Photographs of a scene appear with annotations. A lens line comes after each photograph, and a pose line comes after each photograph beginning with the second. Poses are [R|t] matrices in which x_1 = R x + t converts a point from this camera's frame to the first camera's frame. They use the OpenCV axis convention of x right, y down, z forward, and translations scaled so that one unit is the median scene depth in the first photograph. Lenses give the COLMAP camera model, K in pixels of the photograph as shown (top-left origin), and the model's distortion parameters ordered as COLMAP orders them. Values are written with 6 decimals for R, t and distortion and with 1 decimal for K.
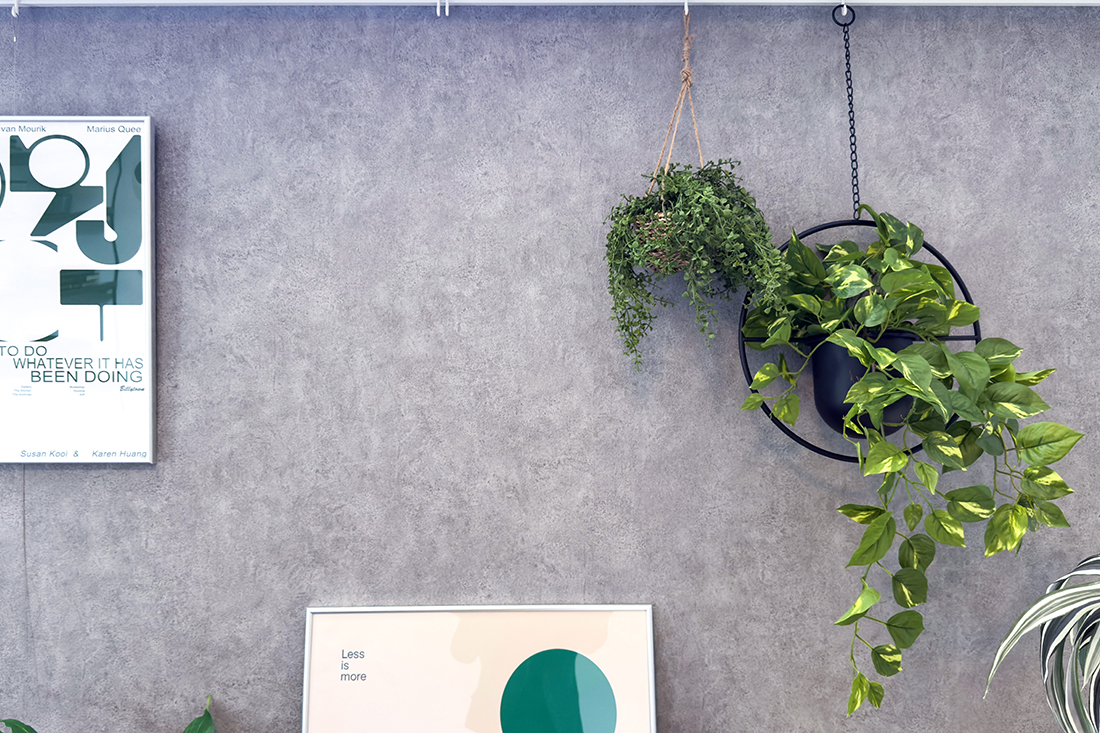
lens RADIAL K [[937.1, 0, 545.3], [0, 937.1, 322.0], [0, 0, 1]] dist [0.073980, -0.111618]
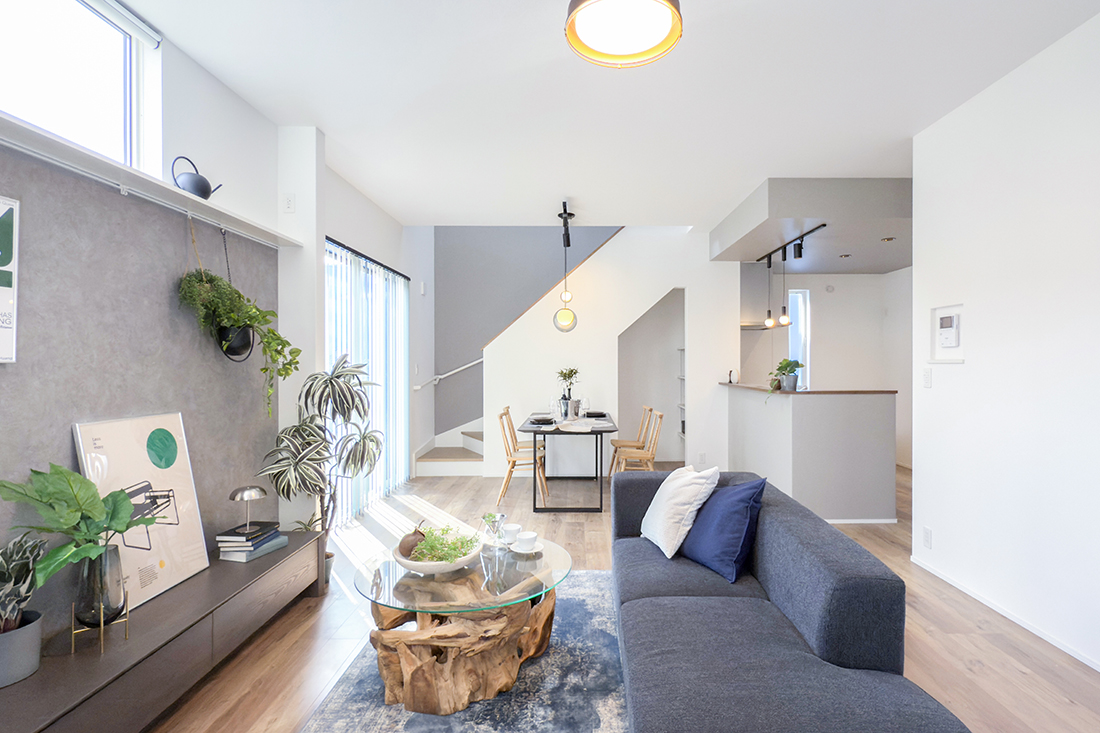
lens RADIAL K [[540.2, 0, 570.9], [0, 540.2, 368.6], [0, 0, 1]] dist [-0.004016, -0.000741]
pose [[0.019368, -0.004857, 0.999801, -1.580929], [-0.015534, 0.999866, 0.005158, 0.134231], [-0.999692, -0.015630, 0.019290, -0.281429]]
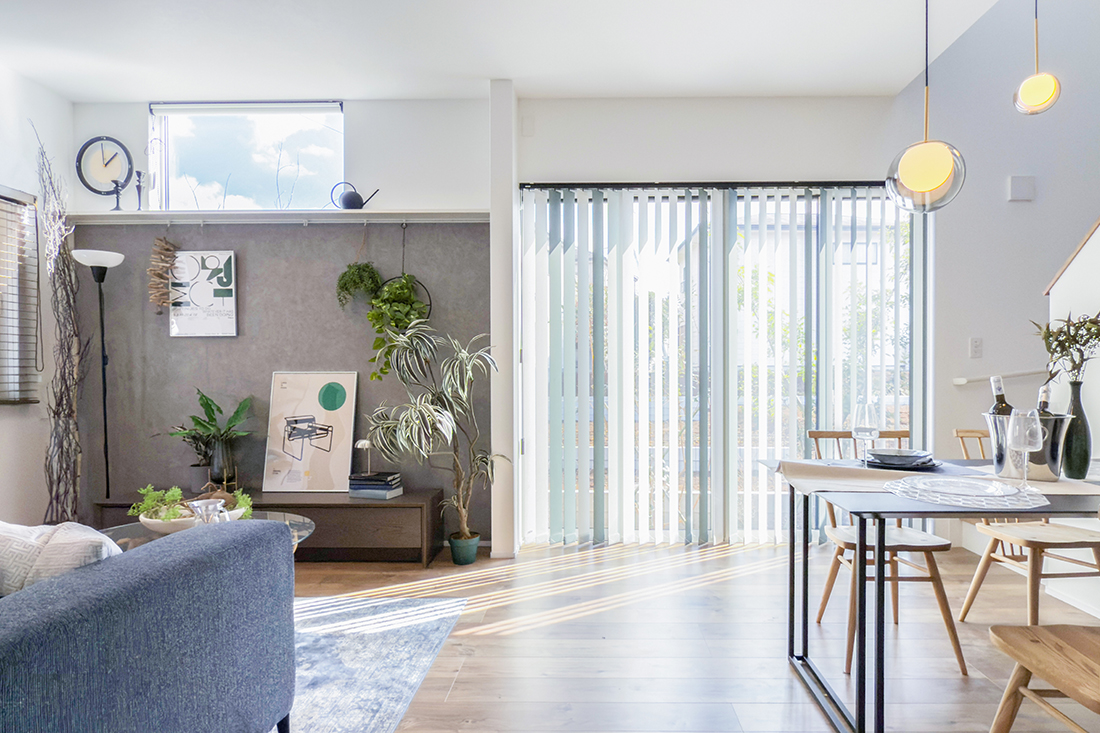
lens RADIAL K [[595.7, 0, 588.0], [0, 595.7, 383.8], [0, 0, 1]] dist [-0.006506, 0.002386]
pose [[0.999607, 0.006652, -0.027226, 1.168364], [-0.005808, 0.999503, 0.030973, 0.263655], [0.027419, -0.030803, 0.999149, -1.522055]]
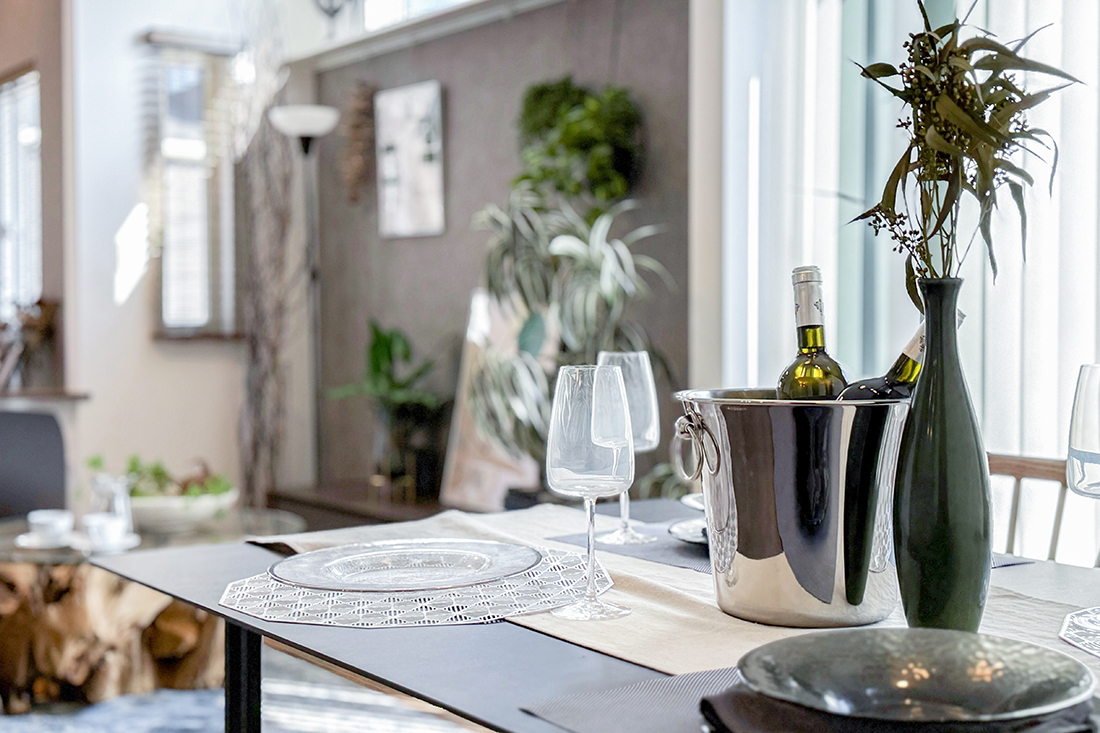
lens RADIAL K [[1486.7, 0, 571.4], [0, 1486.7, 347.5], [0, 0, 1]] dist [0.107972, 0.000000]
pose [[0.580346, 0.024826, -0.813992, 2.790448], [0.013321, 0.999112, 0.039970, 0.295458], [0.814261, -0.034040, 0.579500, -0.903484]]
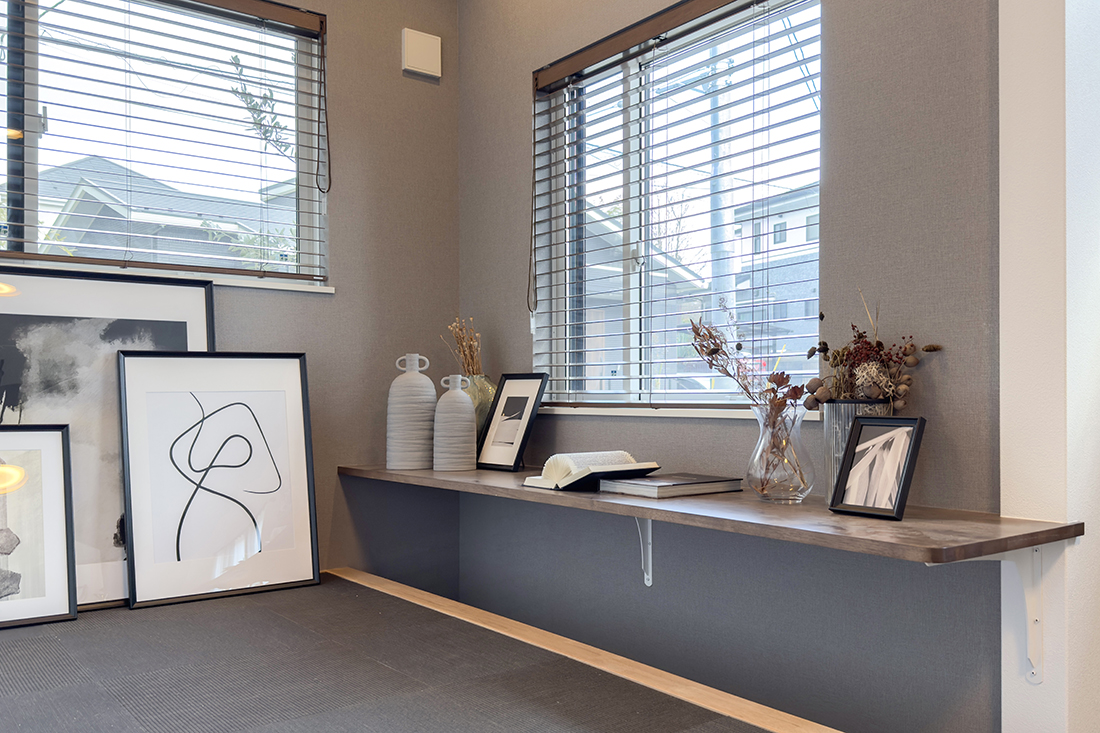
lens RADIAL K [[937.1, 0, 640.2], [0, 937.1, 396.4], [0, 0, 1]] dist [0.073980, -0.111618]
pose [[0.635968, 0.008232, -0.771671, -0.516521], [0.011074, 0.999743, 0.019792, 0.355553], [0.771636, -0.021132, 0.635714, -0.877001]]
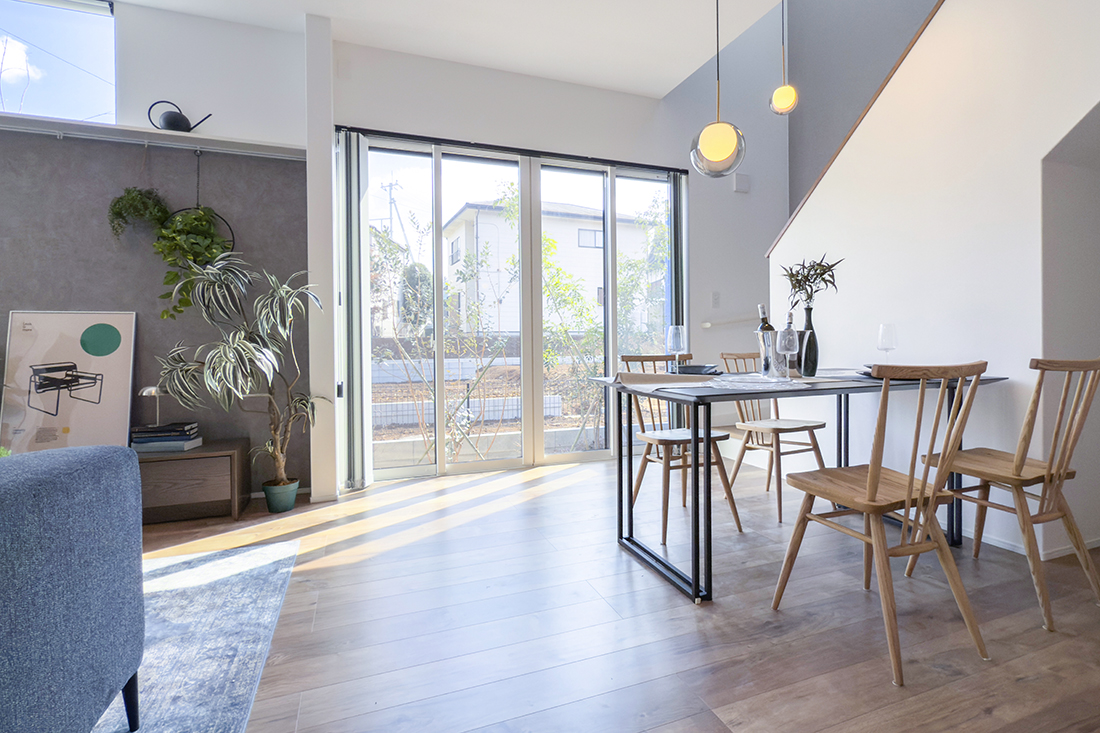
lens RADIAL K [[540.2, 0, 576.7], [0, 540.2, 346.8], [0, 0, 1]] dist [-0.004016, -0.000741]
pose [[0.933033, -0.004741, 0.359760, 0.930768], [-0.003115, 0.999769, 0.021255, 0.379979], [-0.359778, -0.020952, 0.932803, -1.496422]]
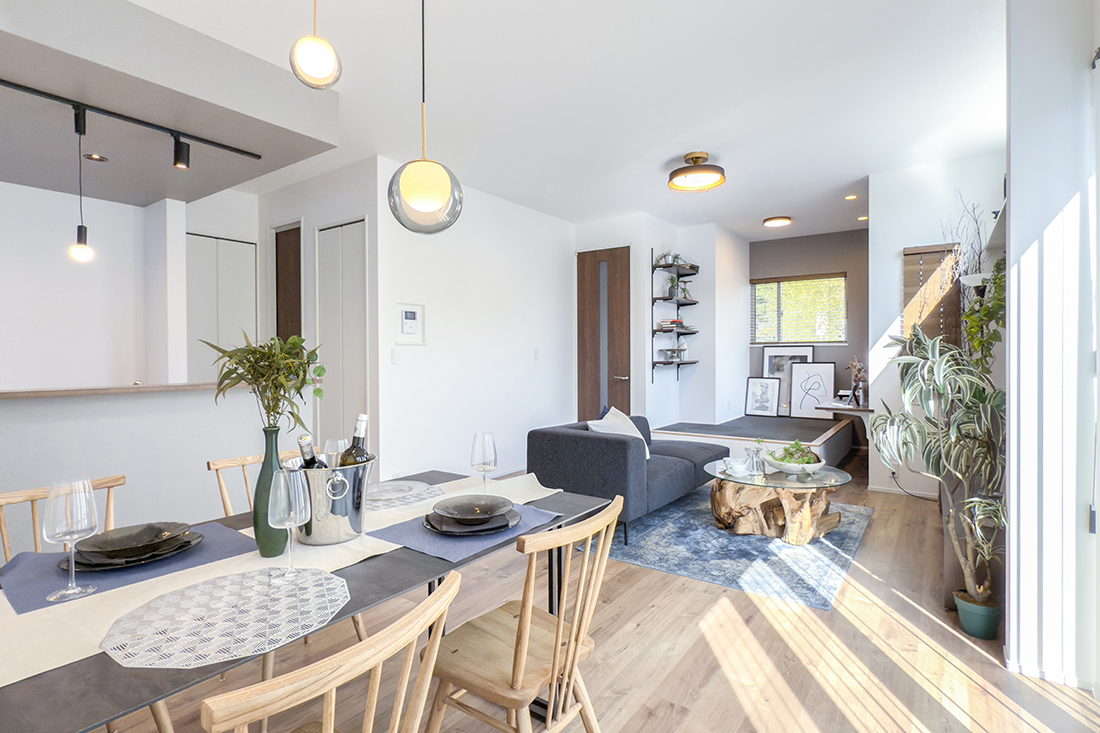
lens RADIAL K [[540.2, 0, 562.9], [0, 540.2, 365.2], [0, 0, 1]] dist [-0.004016, -0.000741]
pose [[-0.583310, 0.025946, -0.811835, 2.625056], [0.023909, 0.999605, 0.014768, 0.192367], [0.811897, -0.010795, -0.583700, 0.716633]]
